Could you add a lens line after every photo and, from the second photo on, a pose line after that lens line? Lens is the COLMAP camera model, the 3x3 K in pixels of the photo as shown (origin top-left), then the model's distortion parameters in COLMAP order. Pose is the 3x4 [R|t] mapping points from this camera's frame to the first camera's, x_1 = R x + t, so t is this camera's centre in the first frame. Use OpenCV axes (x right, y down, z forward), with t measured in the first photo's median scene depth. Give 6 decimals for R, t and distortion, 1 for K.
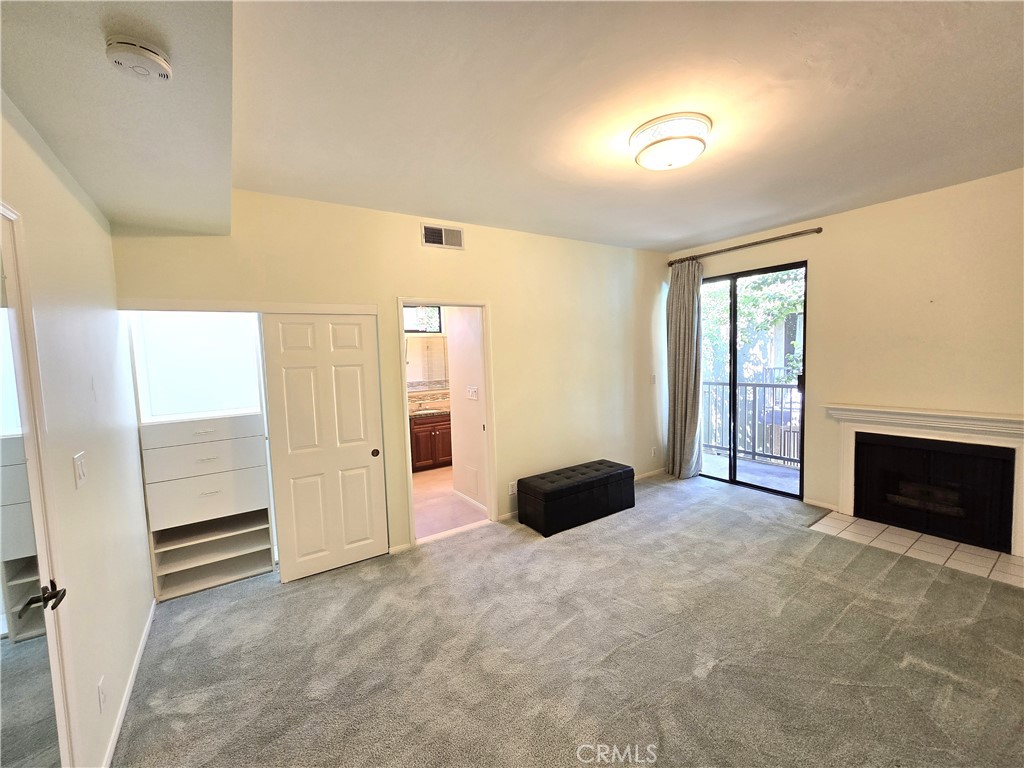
lens RADIAL K [[419.6, 0, 512.8], [0, 419.6, 384.4], [0, 0, 1]] dist [-0.001705, 0.001266]
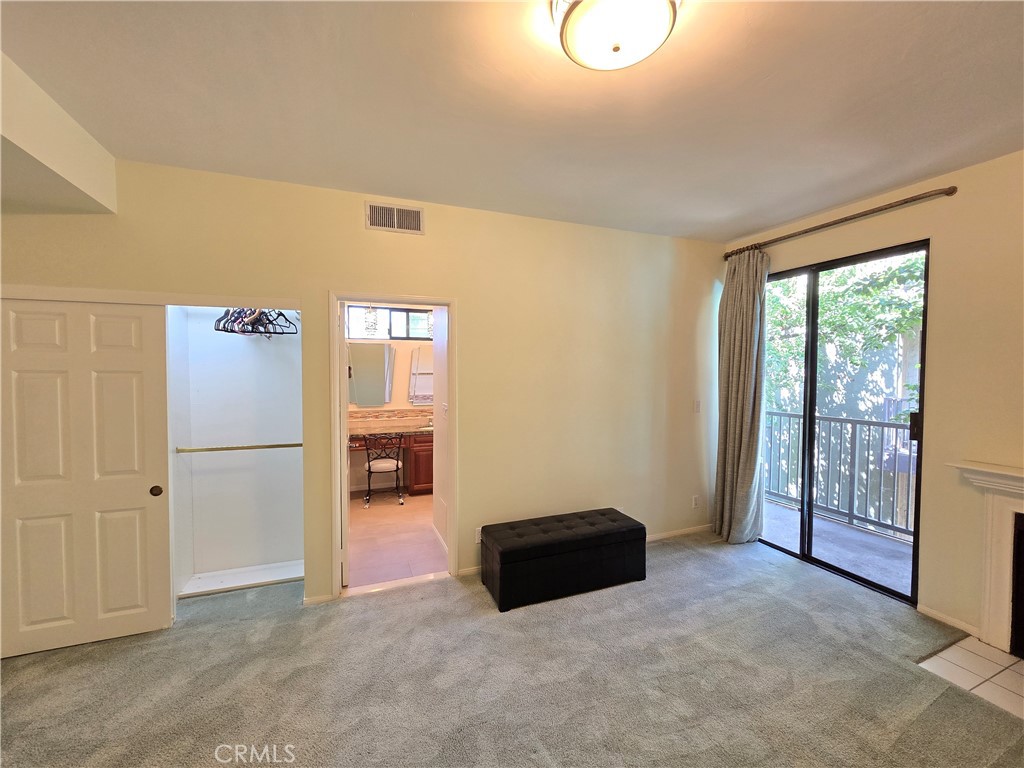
lens RADIAL K [[419.6, 0, 512.5], [0, 419.6, 383.7], [0, 0, 1]] dist [-0.001705, 0.001266]
pose [[0.976795, 0.044046, -0.209598, 0.217070], [-0.052183, 0.998077, -0.033452, -0.013534], [0.207722, 0.043613, 0.977215, 0.237956]]
